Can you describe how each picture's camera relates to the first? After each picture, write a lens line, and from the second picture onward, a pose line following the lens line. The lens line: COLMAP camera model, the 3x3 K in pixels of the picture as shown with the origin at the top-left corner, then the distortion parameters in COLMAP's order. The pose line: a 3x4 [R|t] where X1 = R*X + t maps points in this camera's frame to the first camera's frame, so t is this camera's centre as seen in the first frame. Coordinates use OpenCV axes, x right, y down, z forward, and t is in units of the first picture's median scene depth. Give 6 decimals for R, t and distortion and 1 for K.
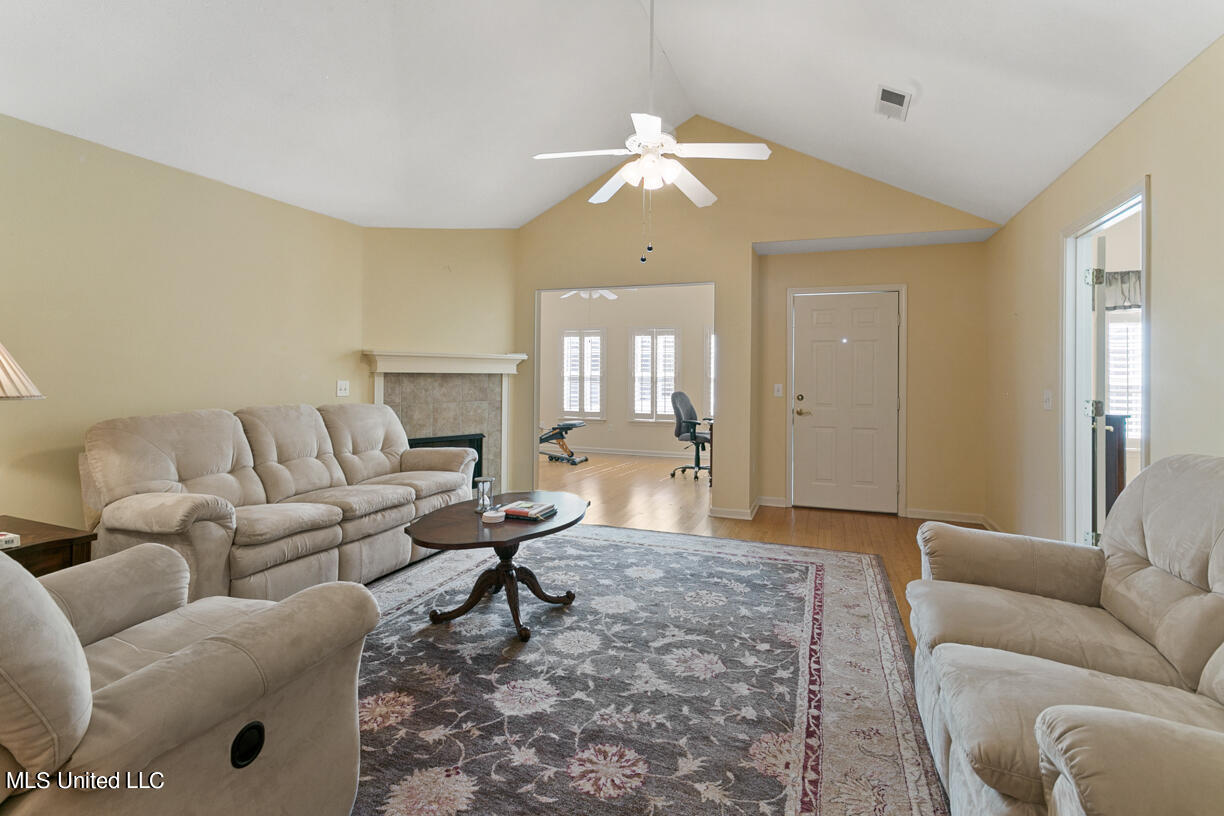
lens RADIAL K [[594.1, 0, 603.9], [0, 594.1, 377.6], [0, 0, 1]] dist [0.001023, 0.000485]
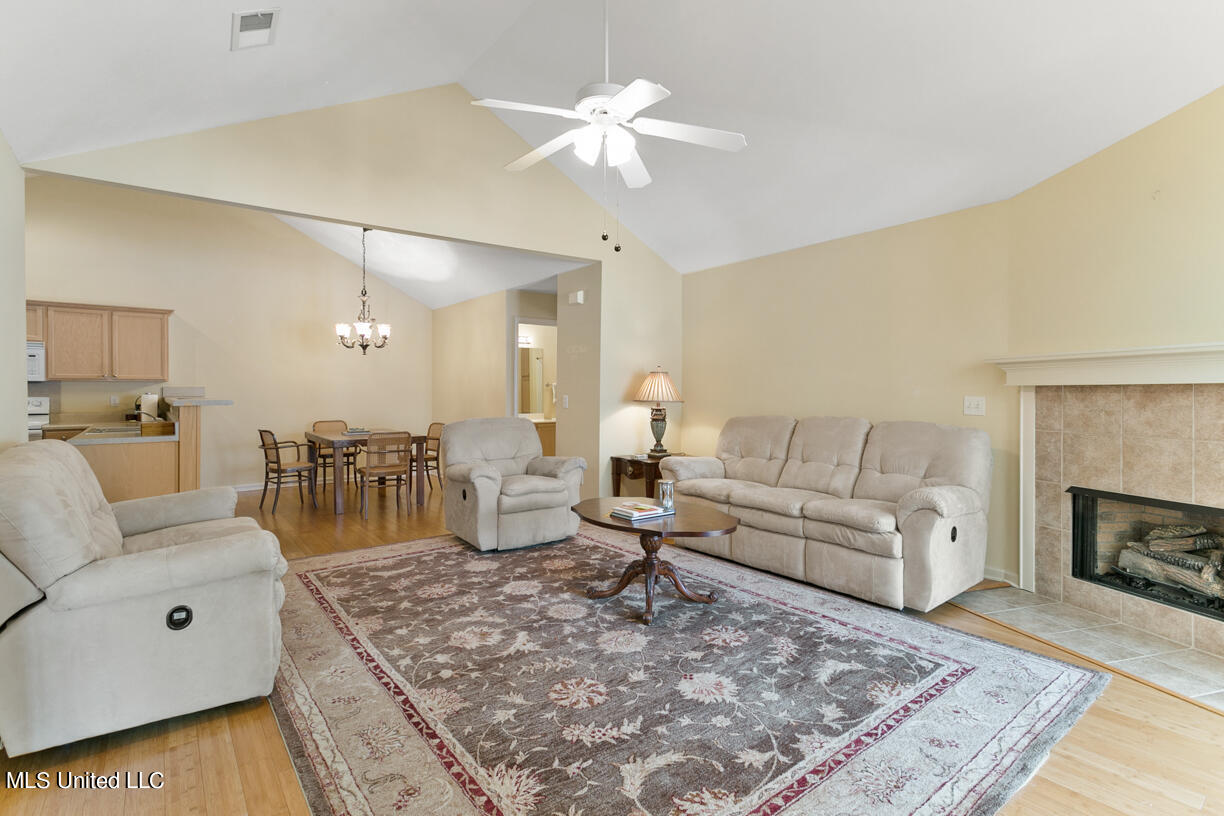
lens RADIAL K [[582.4, 0, 612.0], [0, 582.4, 408.0], [0, 0, 1]] dist [-0.001693, 0.000637]
pose [[-0.519882, 0.017126, -0.854067, 0.805587], [-0.002537, 0.999764, 0.021593, 0.006965], [0.854234, 0.013393, -0.519715, 1.496291]]
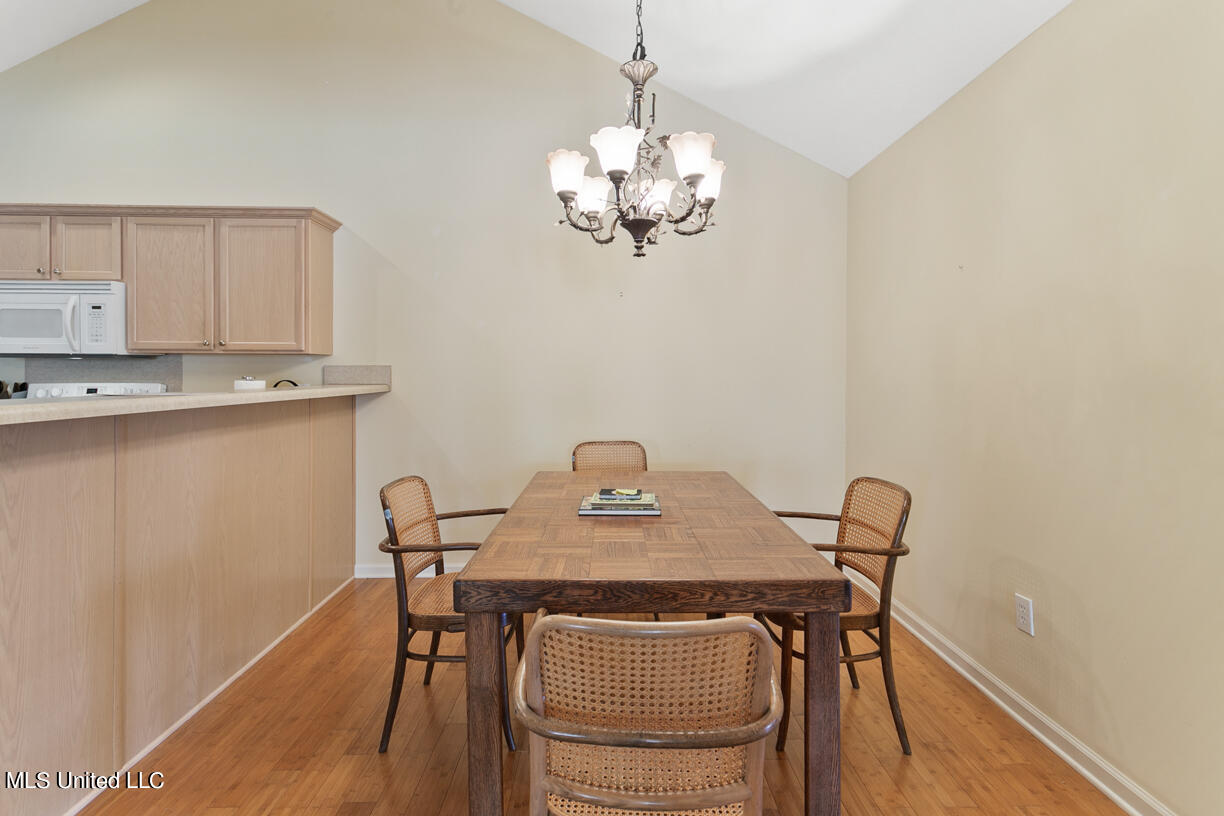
lens RADIAL K [[594.2, 0, 611.7], [0, 594.2, 374.7], [0, 0, 1]] dist [0.003591, 0.000861]
pose [[-0.929122, -0.009136, -0.369660, -0.273557], [-0.008638, 0.999958, -0.003002, -0.003980], [0.369672, 0.000403, -0.929162, 0.222117]]
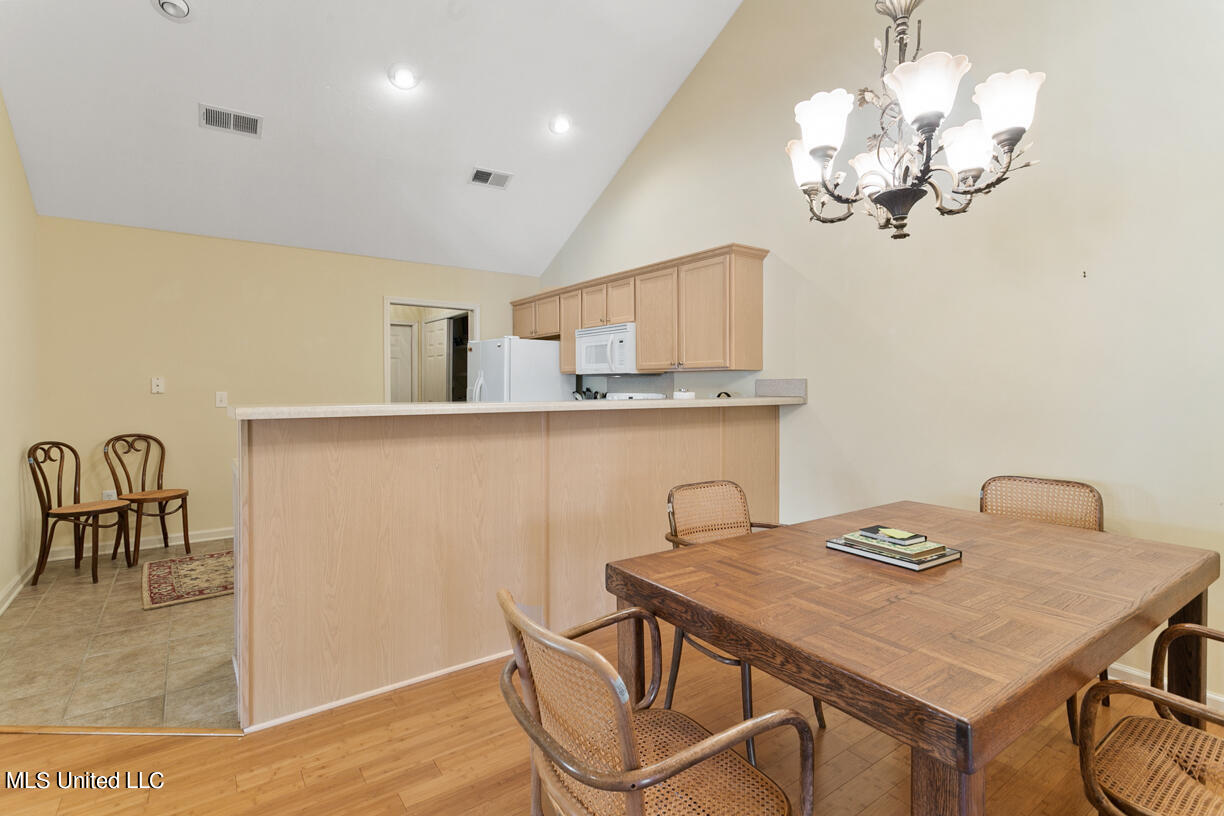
lens RADIAL K [[582.4, 0, 608.6], [0, 582.4, 394.3], [0, 0, 1]] dist [-0.000004, 0.001163]
pose [[-0.832112, -0.018077, 0.554314, -0.623703], [-0.009689, 0.999790, 0.018059, -0.007684], [-0.554524, 0.009657, -0.832112, 0.186736]]
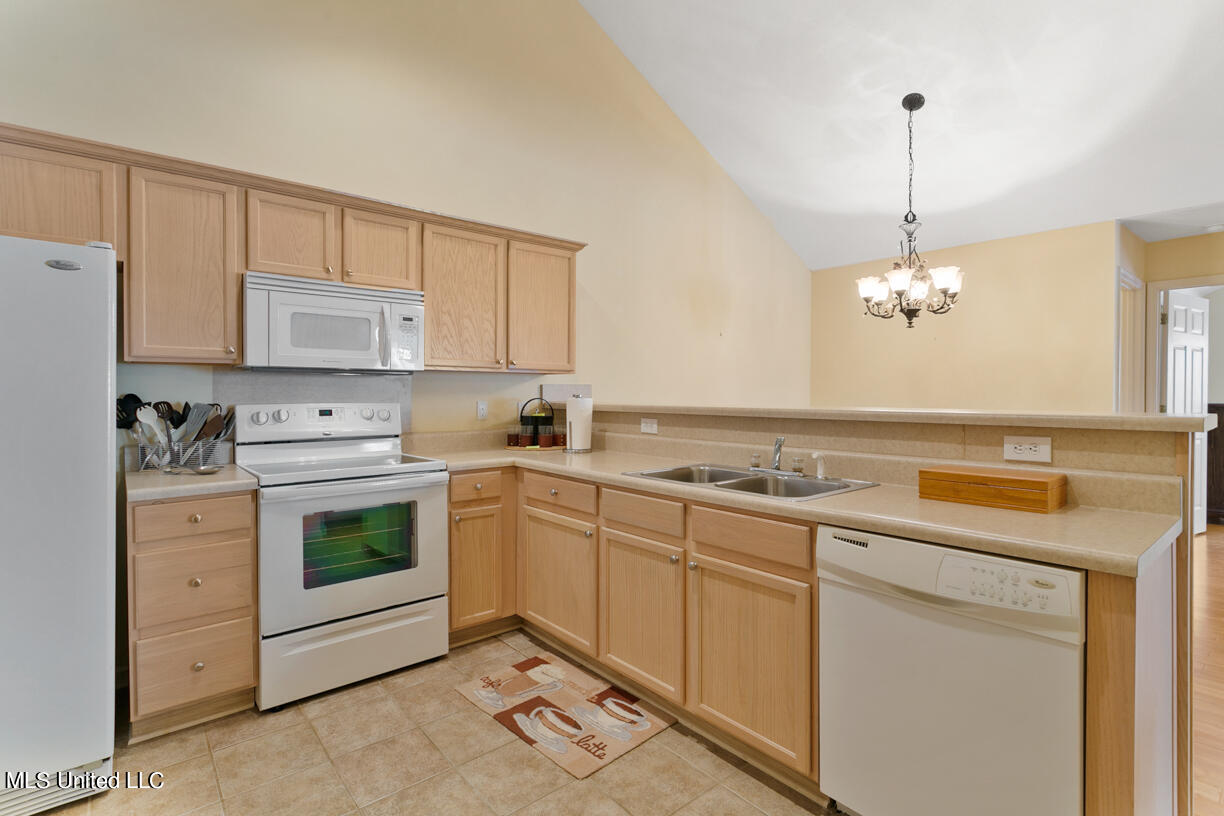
lens RADIAL K [[582.4, 0, 608.6], [0, 582.4, 394.3], [0, 0, 1]] dist [-0.000004, 0.001163]
pose [[-0.490584, -0.005439, -0.871377, 0.818509], [-0.002544, 0.999985, -0.004810, 0.006136], [0.871390, -0.000143, -0.490590, -0.342190]]
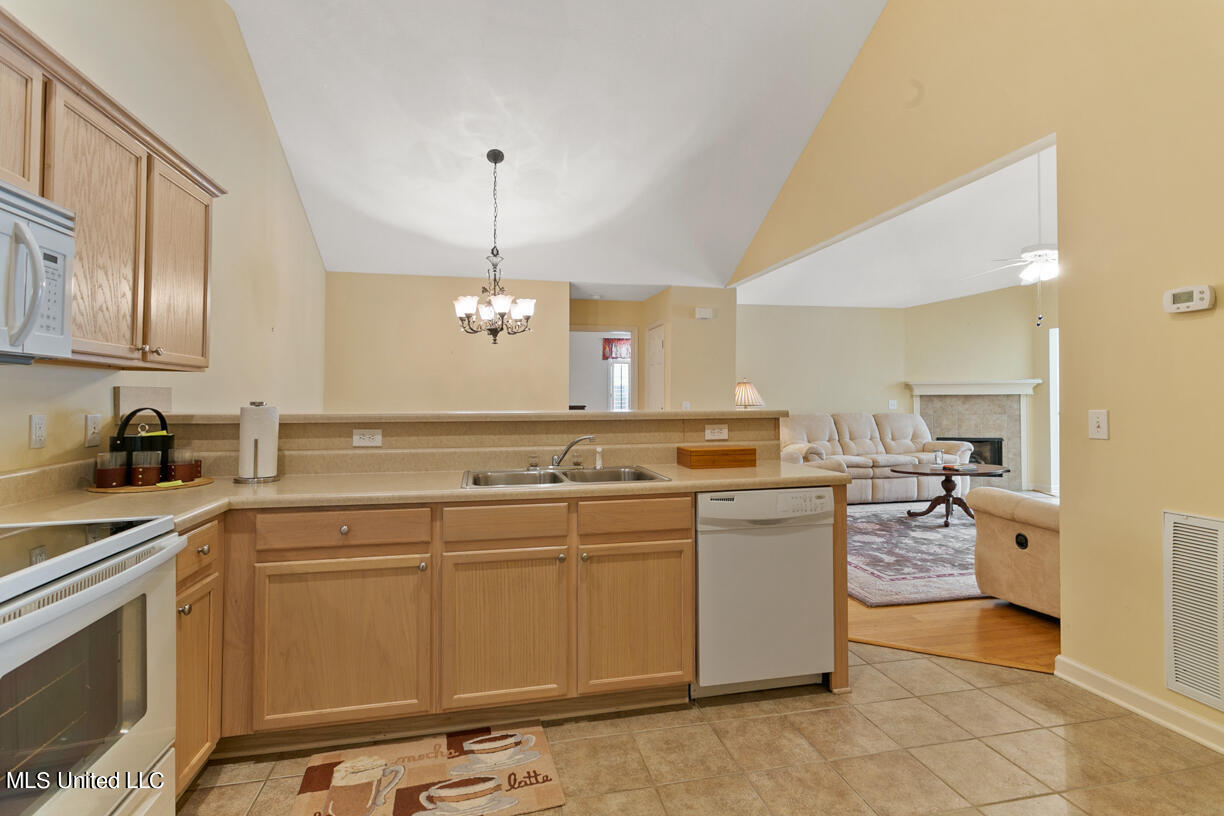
lens RADIAL K [[588.2, 0, 611.6], [0, 588.2, 385.4], [0, 0, 1]] dist [0.003608, 0.000822]
pose [[0.548335, -0.026853, -0.835827, 0.827944], [0.007266, 0.999600, -0.027348, 0.004898], [0.836227, 0.008922, 0.548311, -0.947687]]
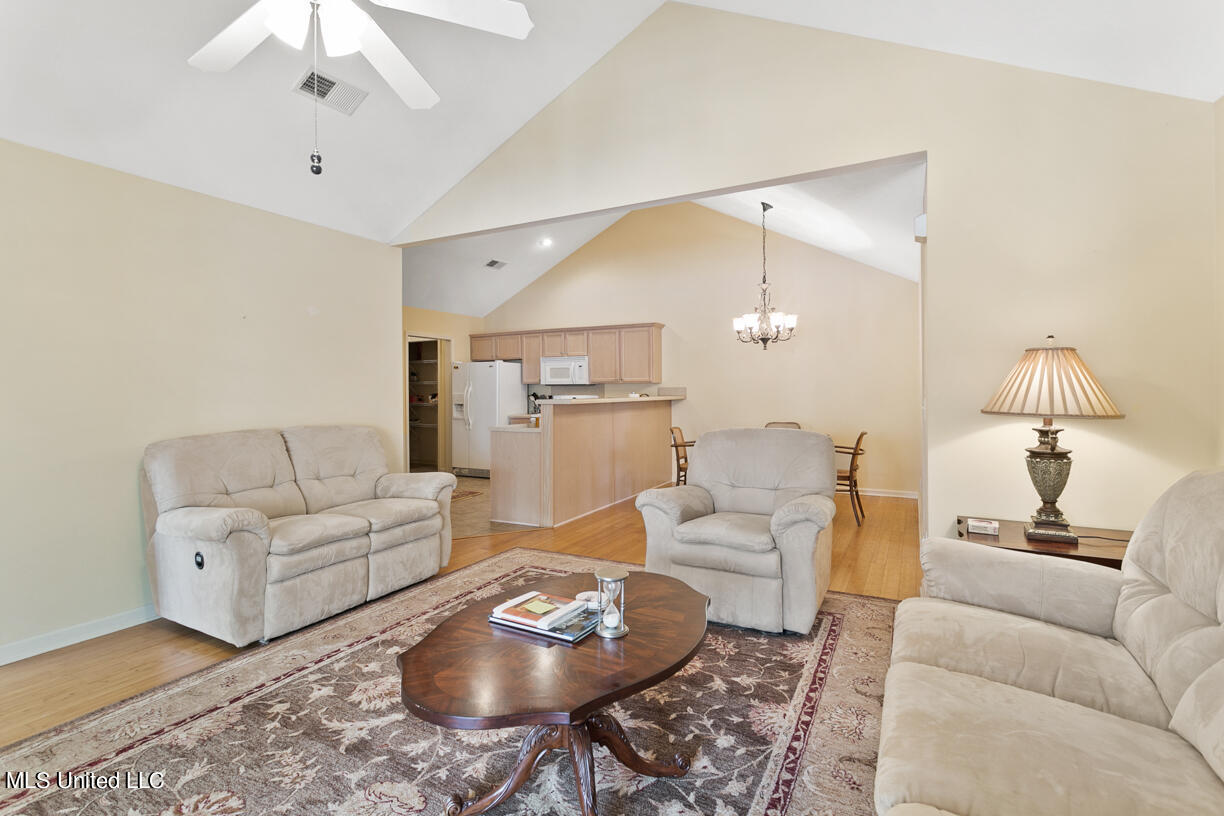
lens RADIAL K [[582.4, 0, 608.6], [0, 582.4, 394.3], [0, 0, 1]] dist [-0.000004, 0.001163]
pose [[-0.993213, -0.003505, 0.116258, -0.263447], [-0.002790, 0.999976, 0.006306, -0.005447], [-0.116277, 0.005939, -0.993199, 1.560651]]
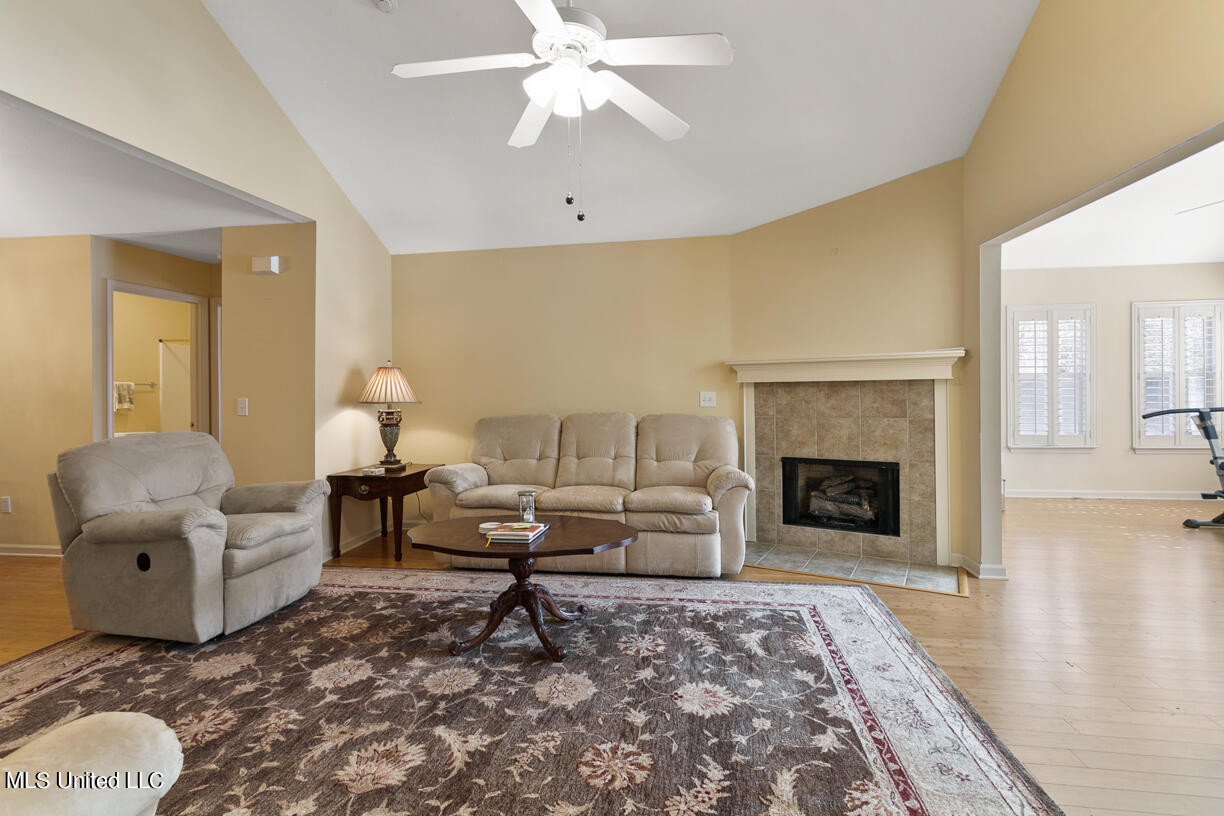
lens RADIAL K [[582.4, 0, 608.6], [0, 582.4, 394.3], [0, 0, 1]] dist [-0.000004, 0.001163]
pose [[0.207756, 0.000811, -0.978180, 0.779881], [0.013436, 0.999903, 0.003683, 0.005380], [0.978088, -0.013908, 0.207725, 0.939013]]
